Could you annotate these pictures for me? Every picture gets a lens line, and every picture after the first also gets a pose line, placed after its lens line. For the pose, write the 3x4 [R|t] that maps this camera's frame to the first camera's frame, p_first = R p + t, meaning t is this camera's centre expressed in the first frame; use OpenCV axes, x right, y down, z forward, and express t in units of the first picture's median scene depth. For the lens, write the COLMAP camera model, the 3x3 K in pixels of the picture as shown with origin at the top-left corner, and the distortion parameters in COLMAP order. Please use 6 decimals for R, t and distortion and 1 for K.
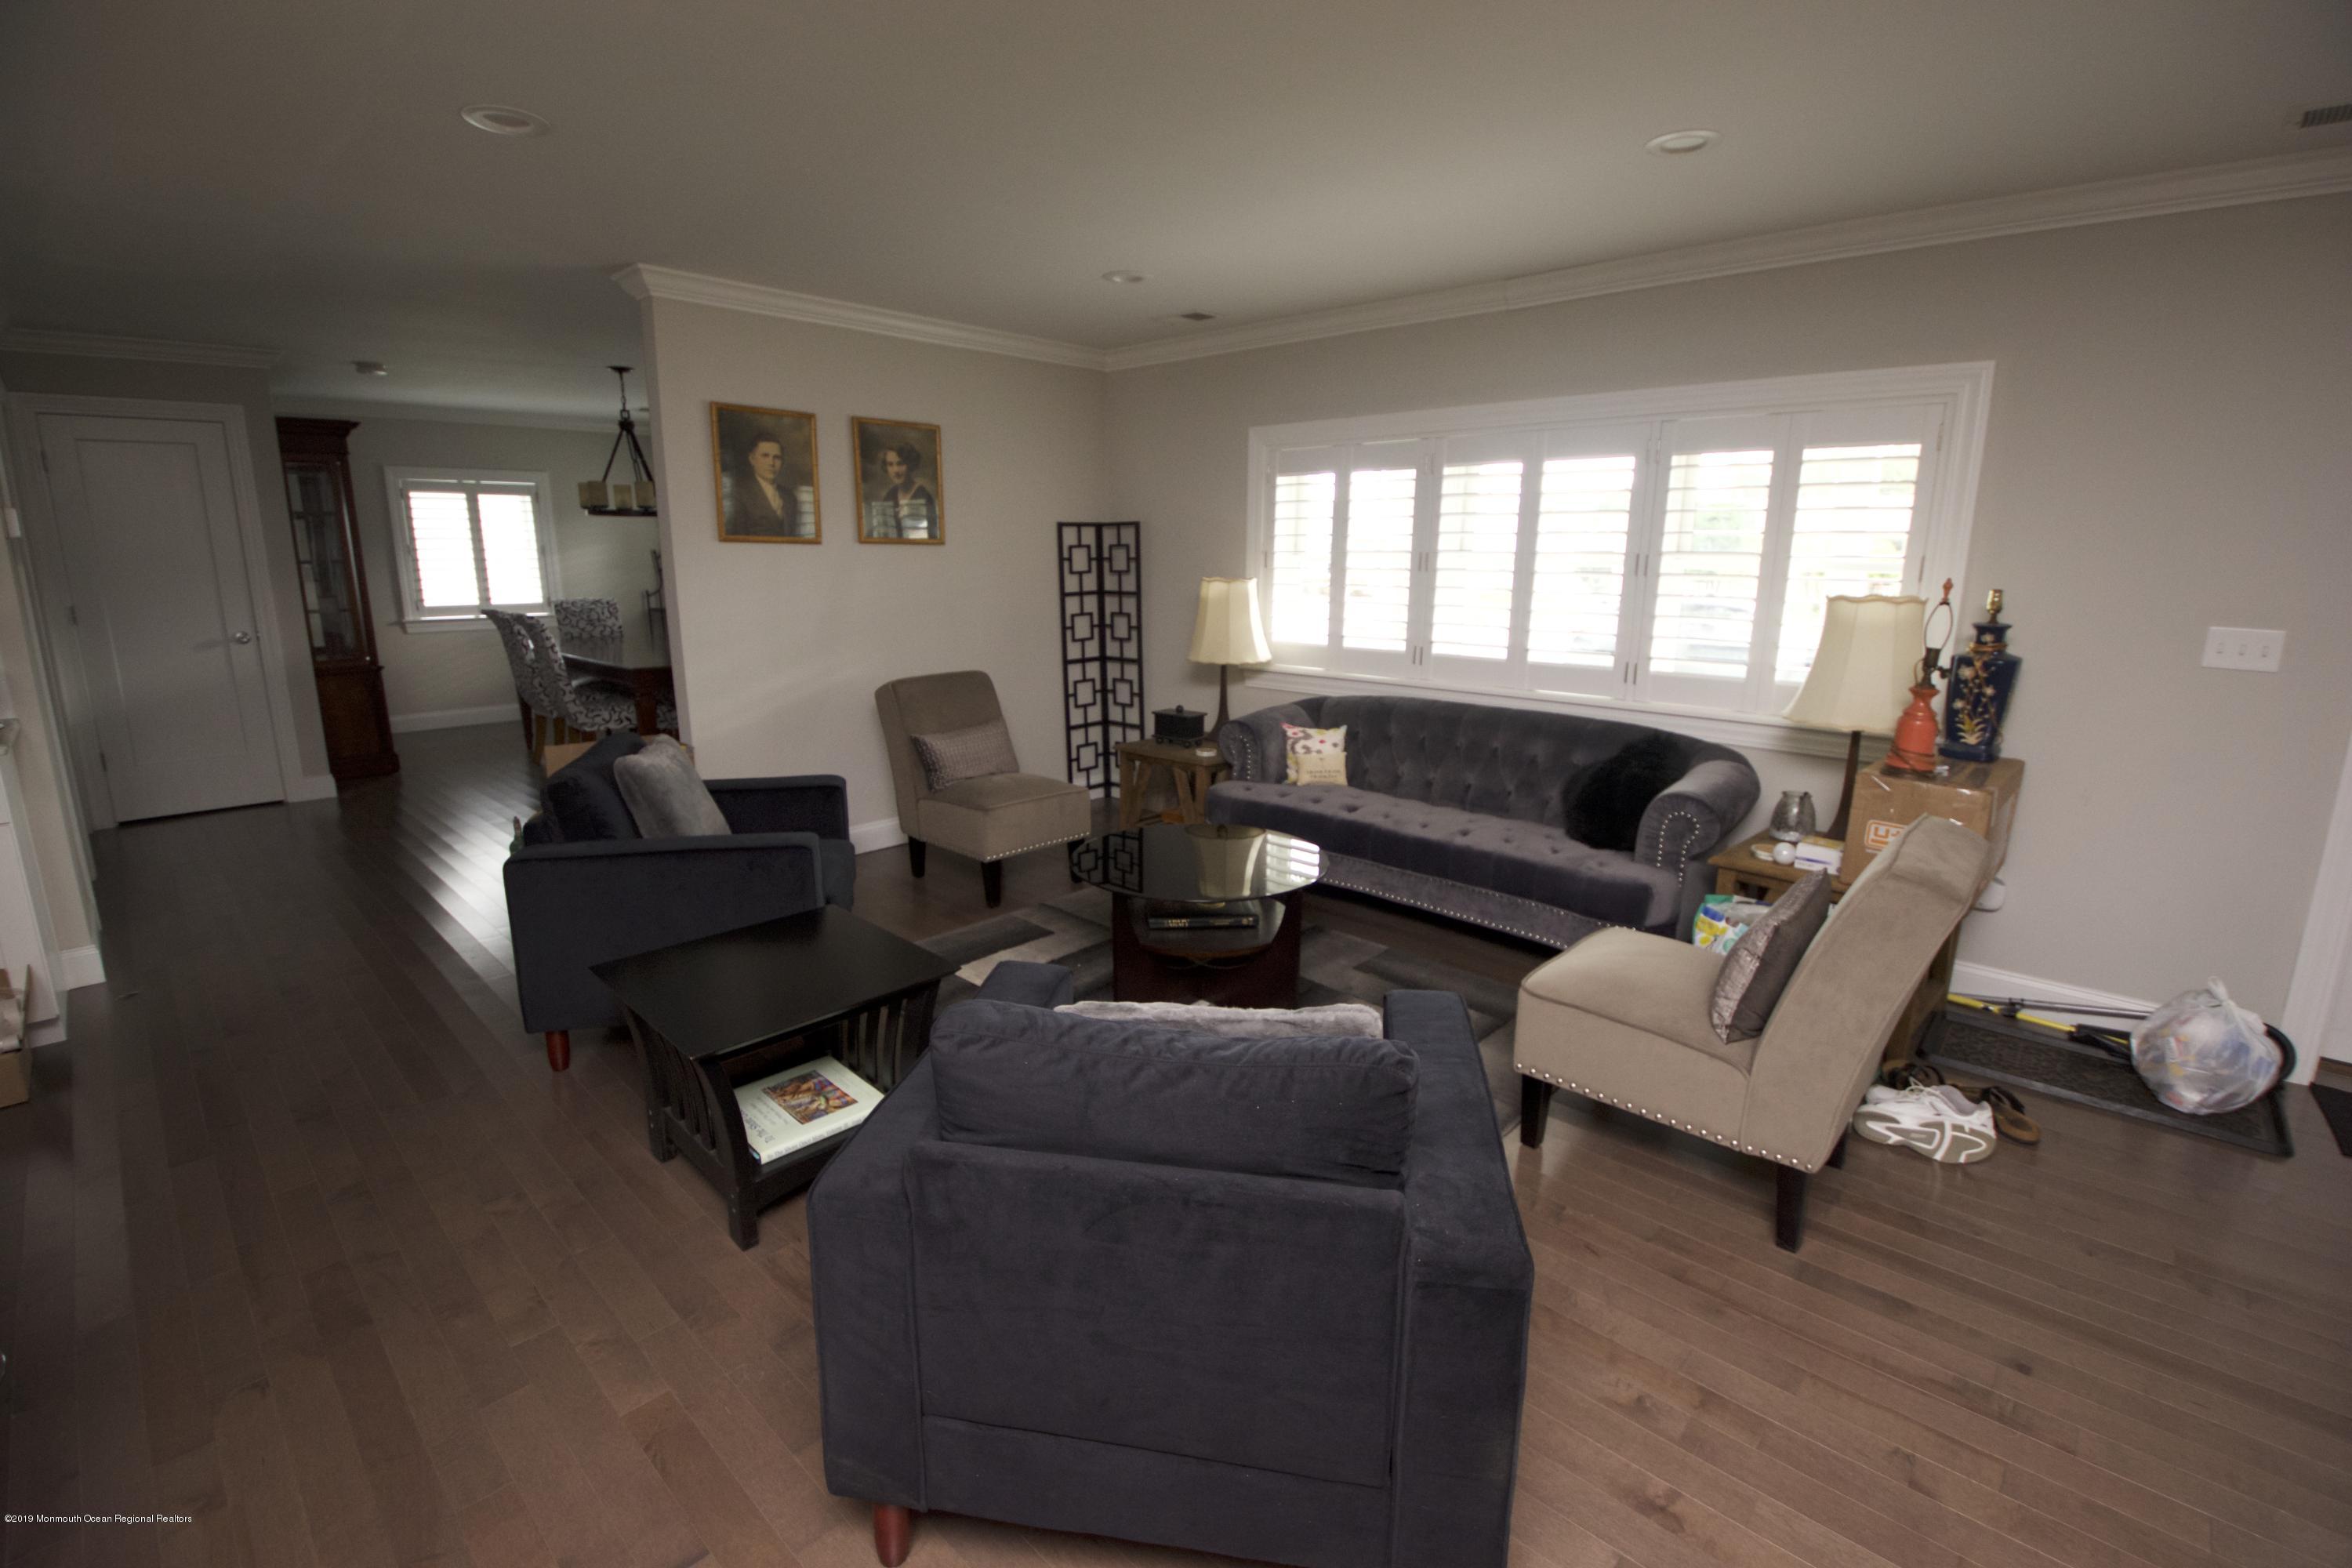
lens RADIAL K [[1041.0, 0, 1182.9], [0, 1041.0, 769.4], [0, 0, 1]] dist [-0.003973, -0.000290]
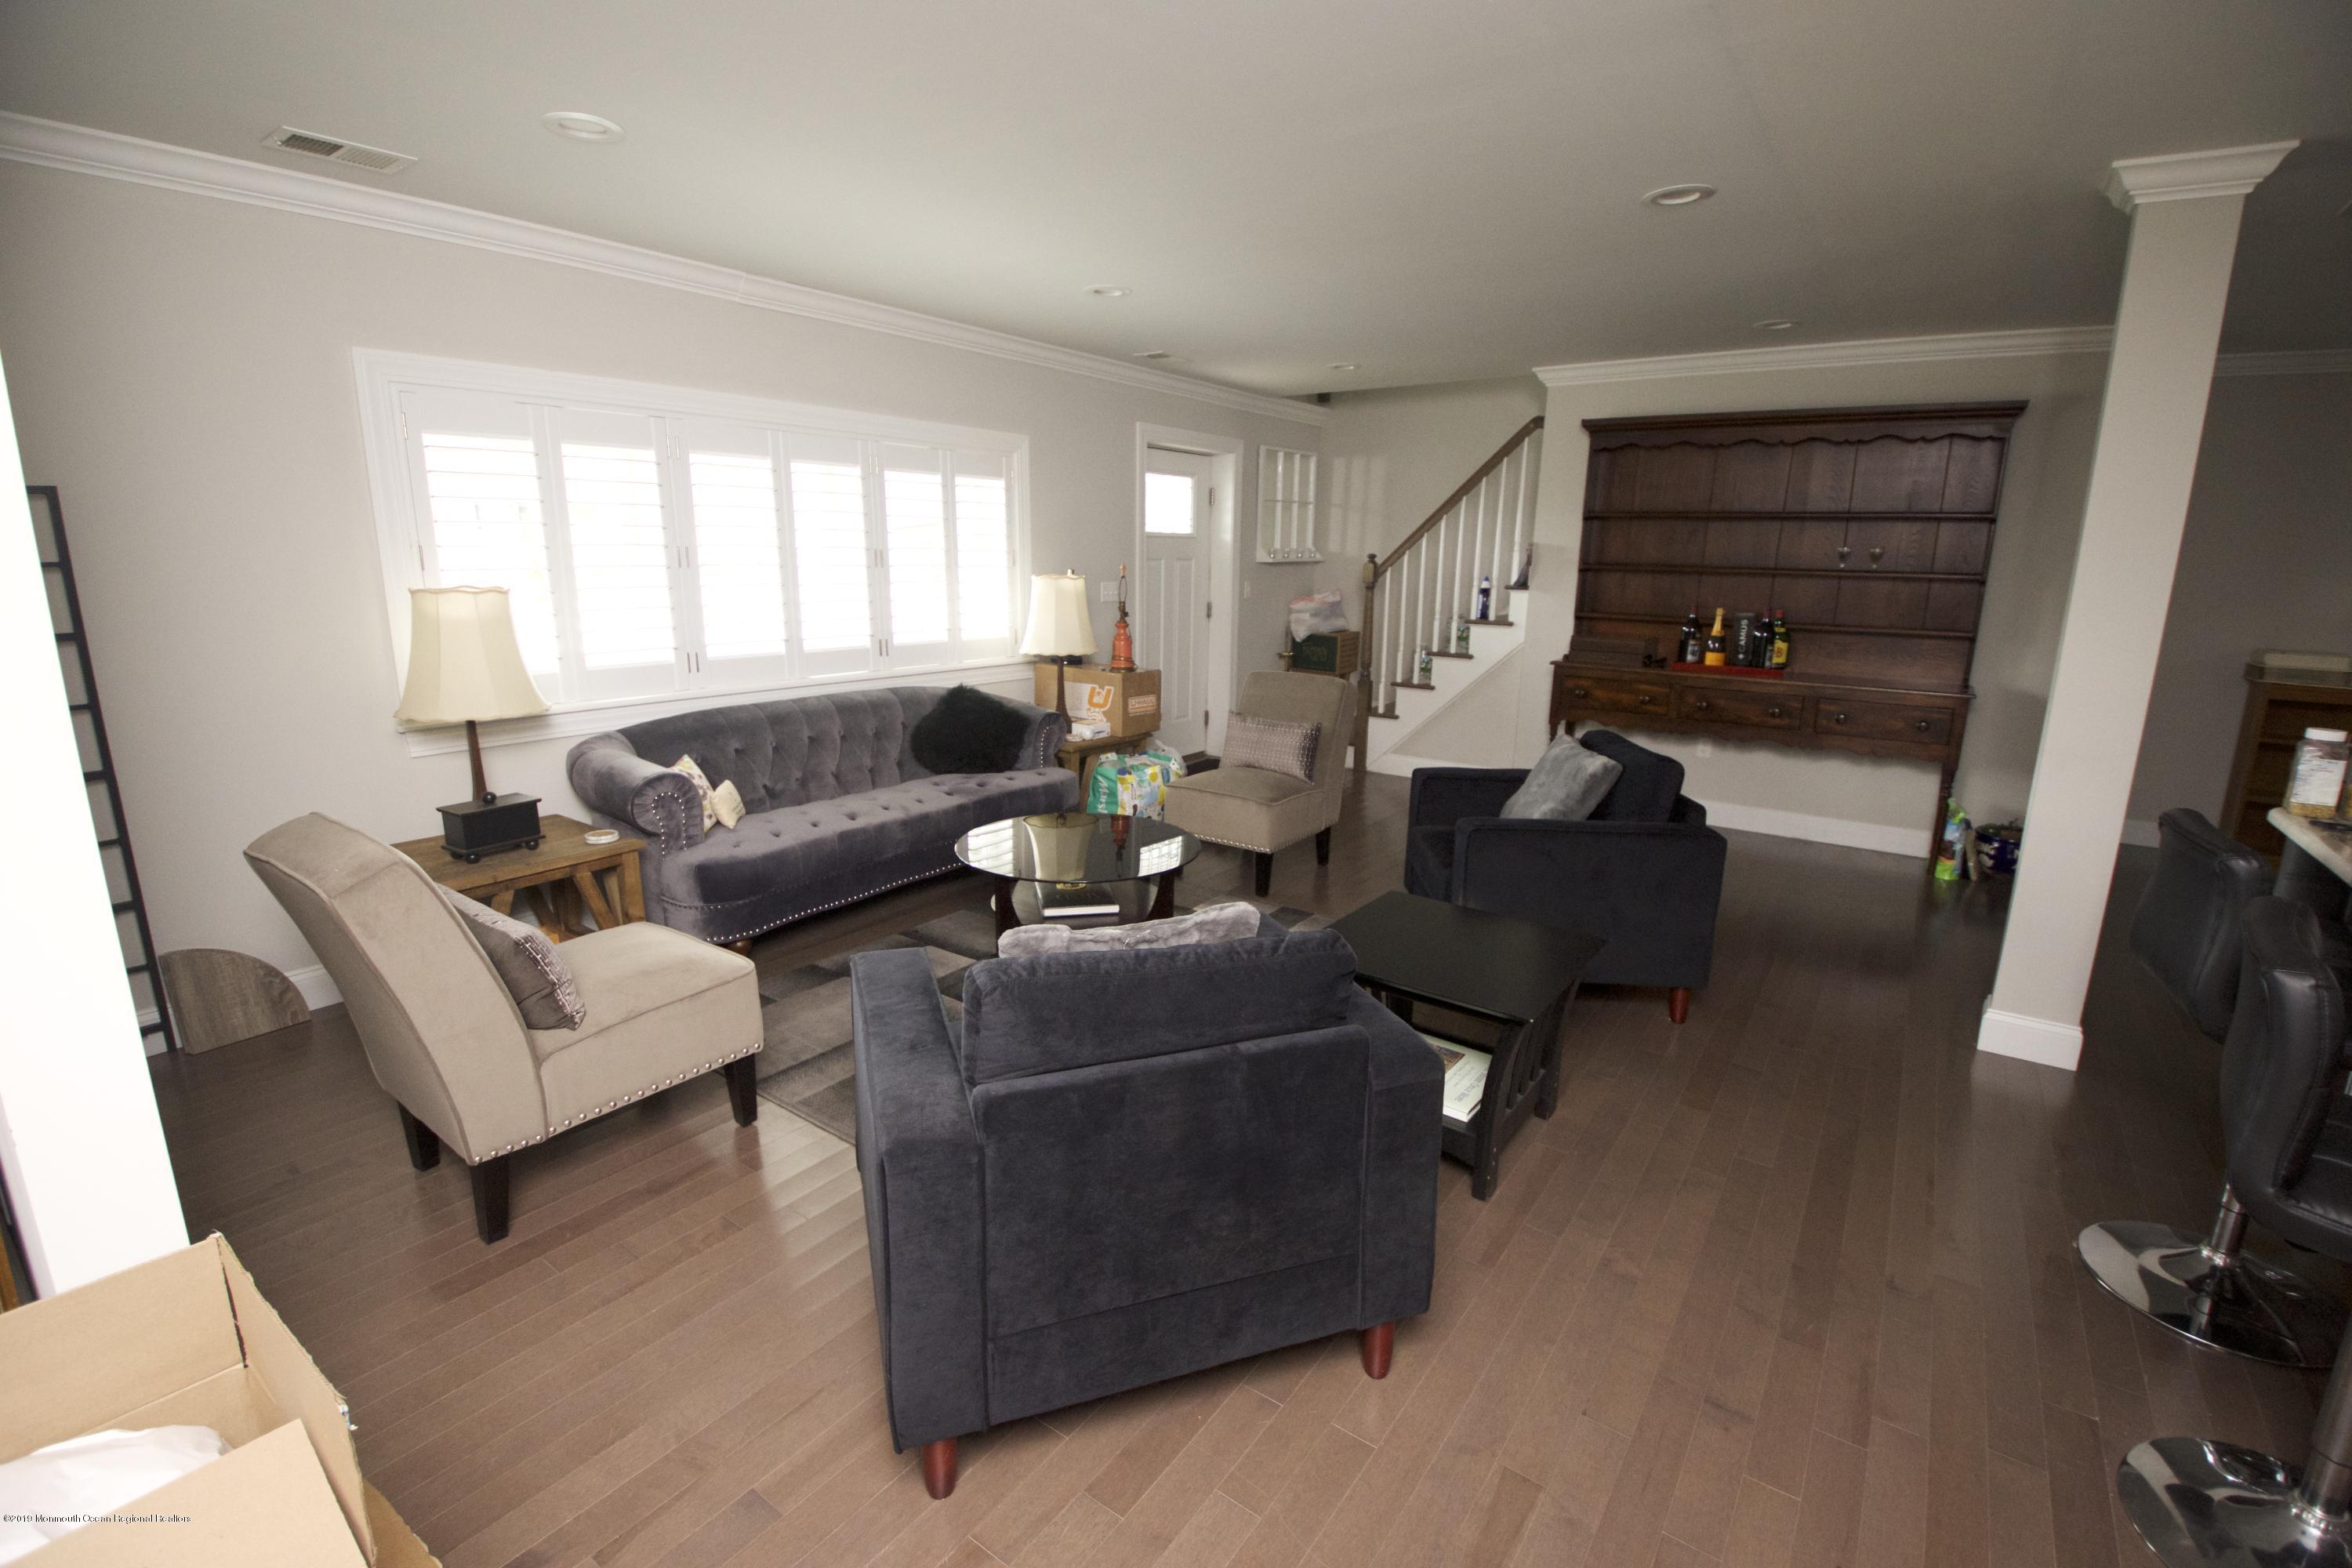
lens RADIAL K [[1041.0, 0, 1184.3], [0, 1041.0, 791.9], [0, 0, 1]] dist [-0.003973, -0.000290]
pose [[-0.098085, -0.230225, 0.968182, -0.723724], [0.194661, 0.949641, 0.245537, -0.144780], [-0.975954, 0.212551, -0.048329, 0.669940]]
